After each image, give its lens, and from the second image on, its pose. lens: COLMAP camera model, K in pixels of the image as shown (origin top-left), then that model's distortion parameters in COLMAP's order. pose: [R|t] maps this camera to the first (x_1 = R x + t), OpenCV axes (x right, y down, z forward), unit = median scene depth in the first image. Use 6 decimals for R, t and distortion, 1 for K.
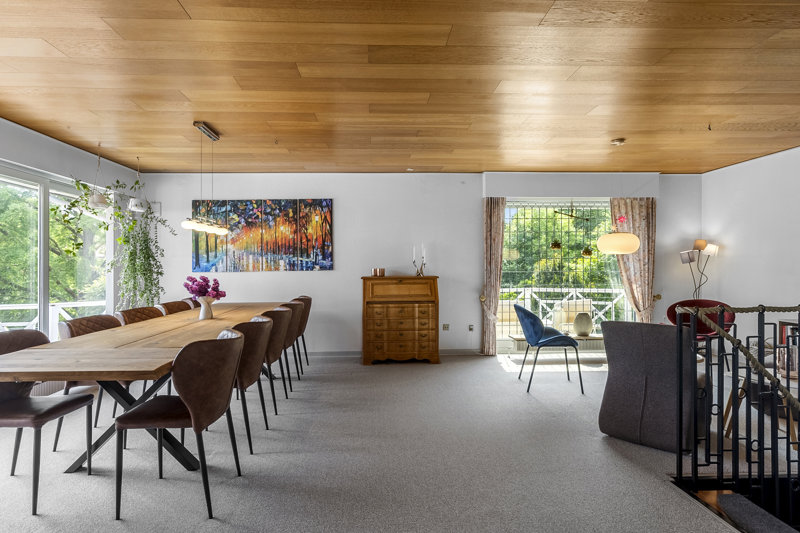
lens RADIAL K [[438.3, 0, 372.0], [0, 438.3, 256.7], [0, 0, 1]] dist [-0.000766, 0.000904]
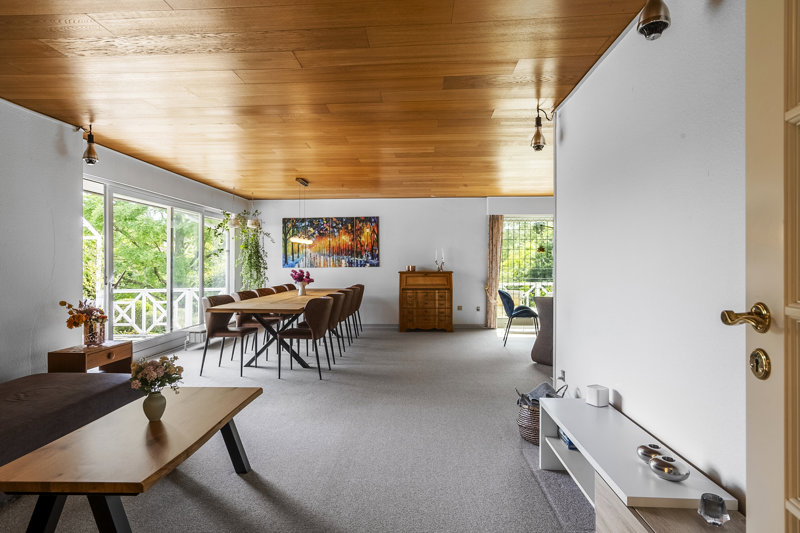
lens RADIAL K [[438.3, 0, 402.6], [0, 438.3, 266.5], [0, 0, 1]] dist [-0.000766, 0.000904]
pose [[0.999190, 0.004687, -0.039976, 0.046604], [-0.003568, 0.999601, 0.028022, -0.010533], [0.040091, -0.027857, 0.998808, -0.434817]]
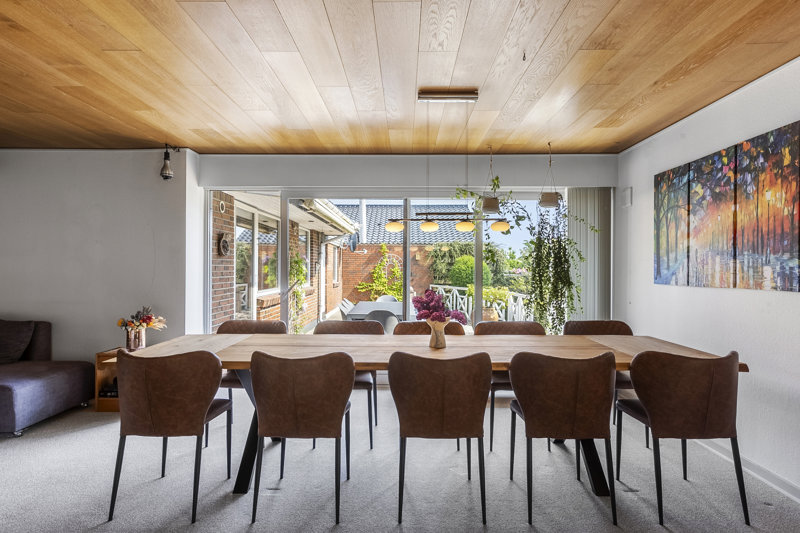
lens RADIAL K [[438.3, 0, 400.7], [0, 438.3, 262.9], [0, 0, 1]] dist [-0.000766, 0.000904]
pose [[-0.038845, -0.004467, -0.999235, 0.261564], [0.022340, 0.999736, -0.005337, -0.001438], [0.998995, -0.022531, -0.038735, 0.639293]]
